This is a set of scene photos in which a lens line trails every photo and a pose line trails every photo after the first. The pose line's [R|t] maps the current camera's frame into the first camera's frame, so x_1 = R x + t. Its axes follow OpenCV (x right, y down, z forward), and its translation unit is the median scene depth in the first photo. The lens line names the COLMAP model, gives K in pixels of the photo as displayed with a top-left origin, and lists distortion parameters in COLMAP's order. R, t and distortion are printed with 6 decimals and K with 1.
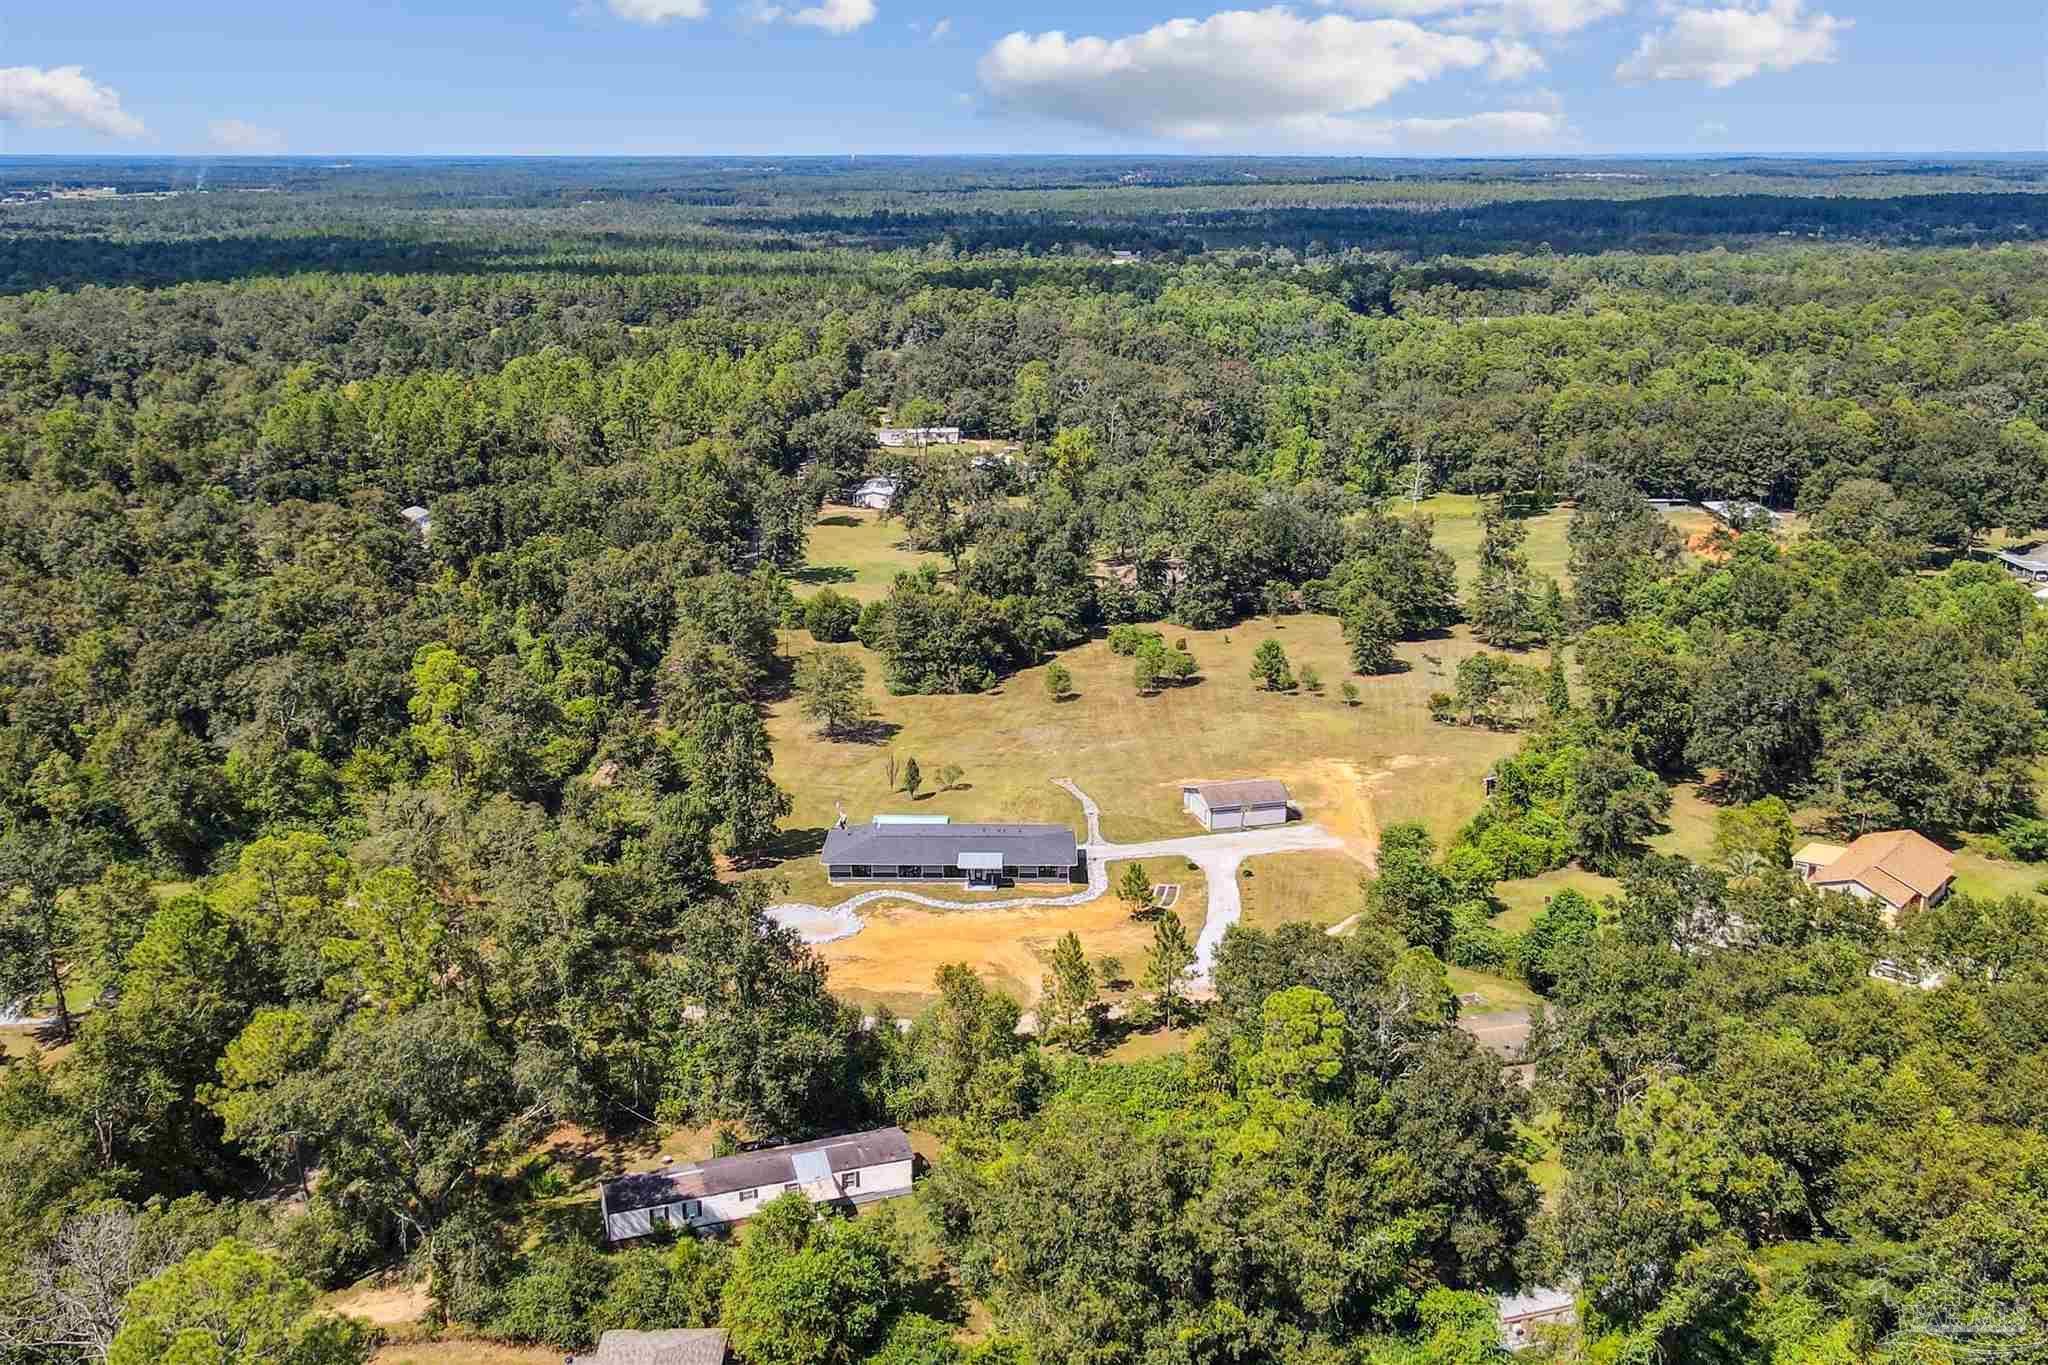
lens RADIAL K [[1773.6, 0, 1024.0], [0, 1773.6, 682.5], [0, 0, 1]] dist [-0.004821, -0.001730]
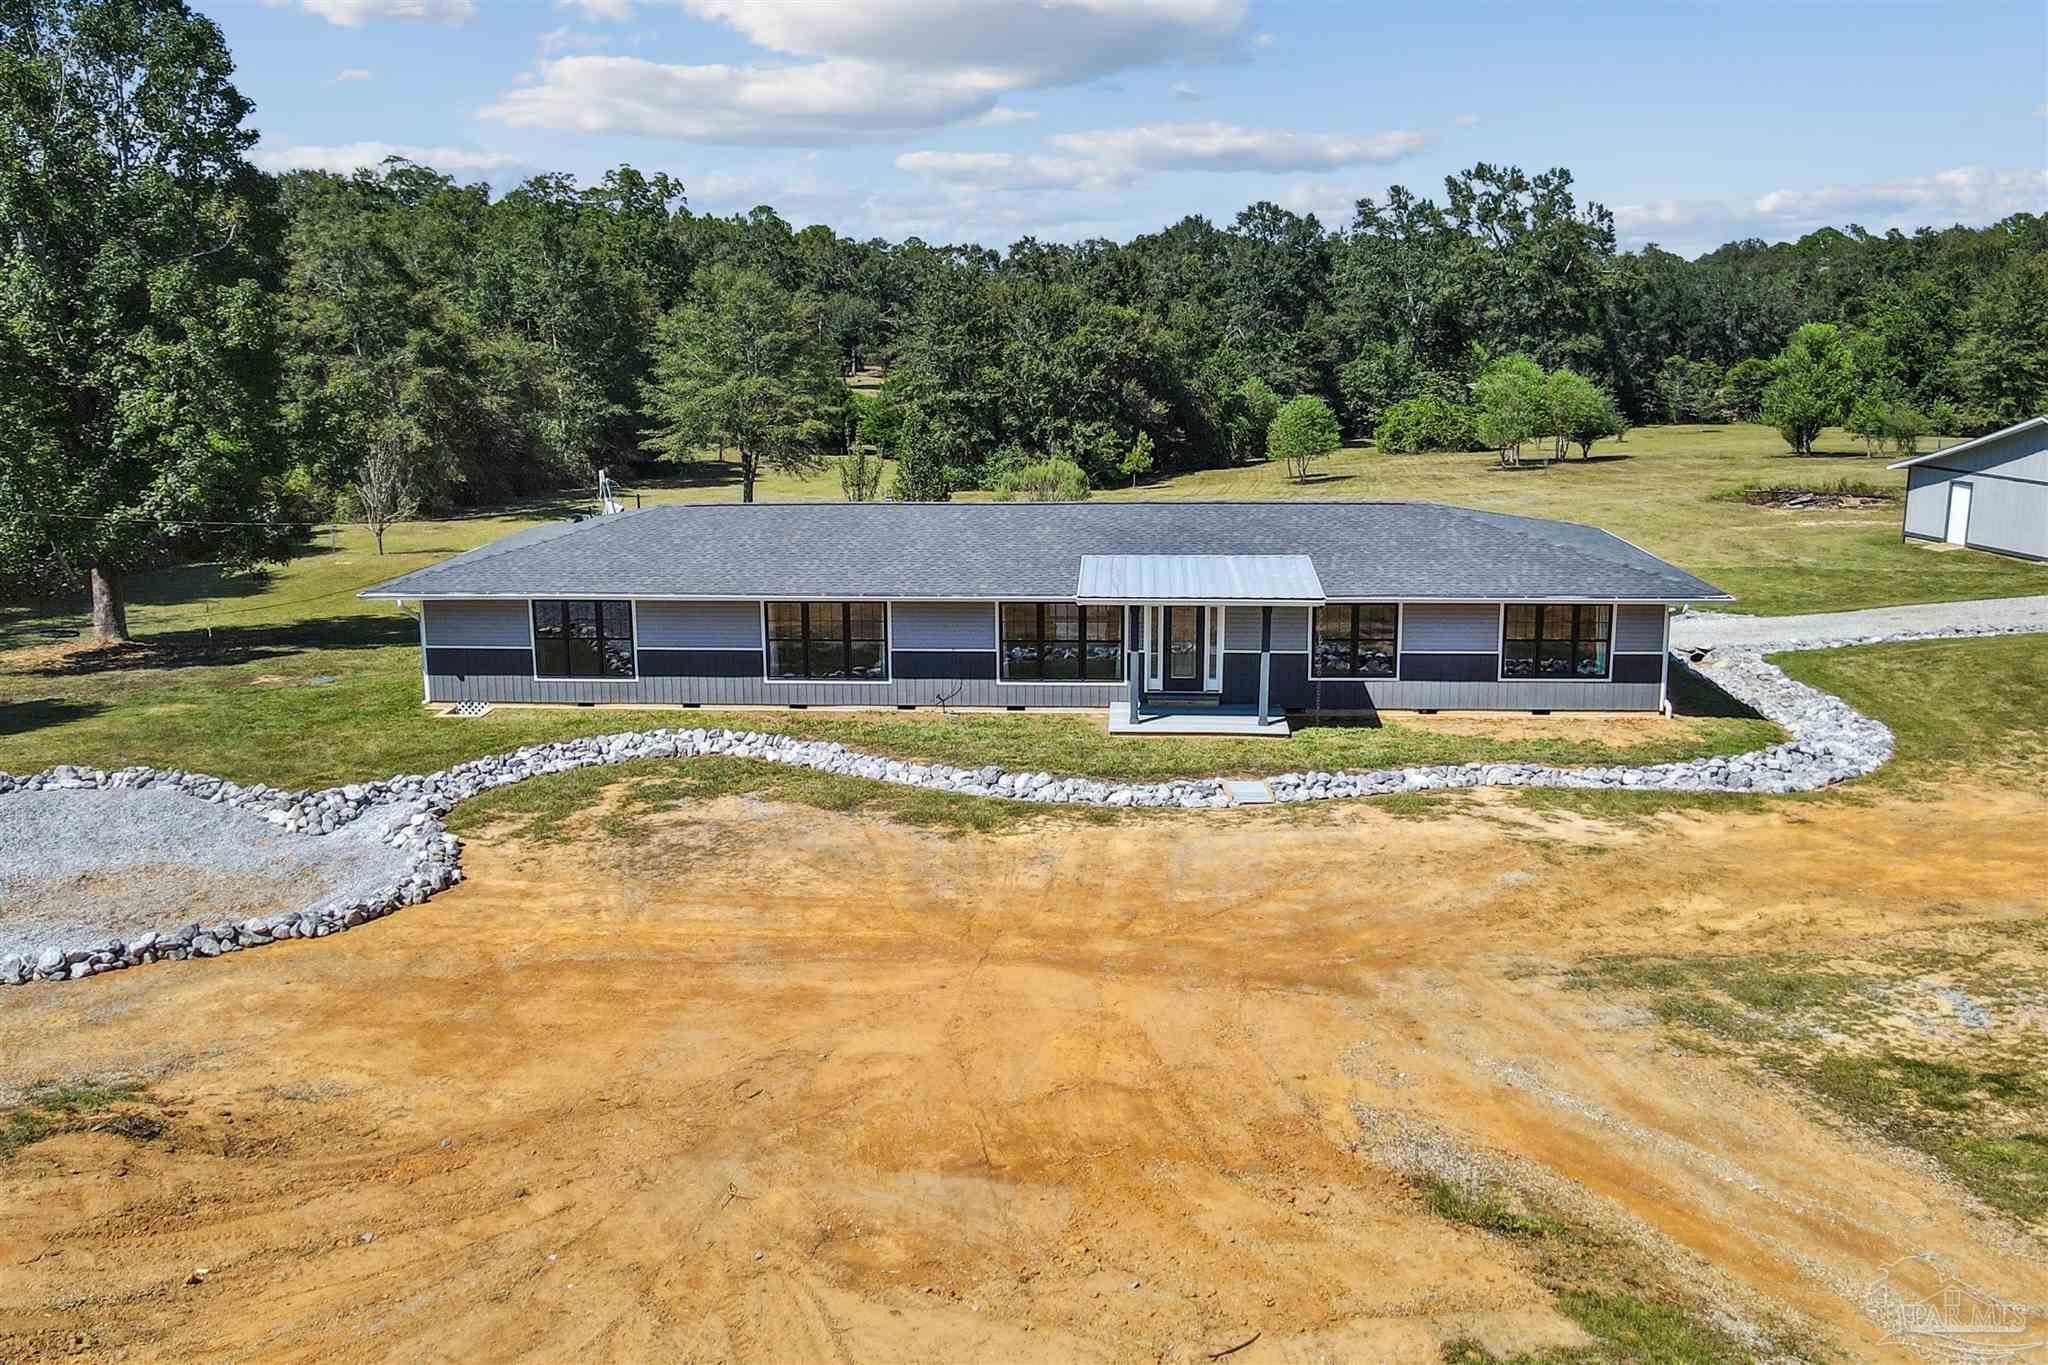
lens RADIAL K [[1773.6, 0, 1024.0], [0, 1773.6, 682.5], [0, 0, 1]] dist [-0.004821, -0.001730]
pose [[0.998232, 0.002794, -0.059379, -0.031621], [-0.006934, 0.997549, -0.069631, 0.123955], [0.059039, 0.069919, 0.995804, 0.811824]]
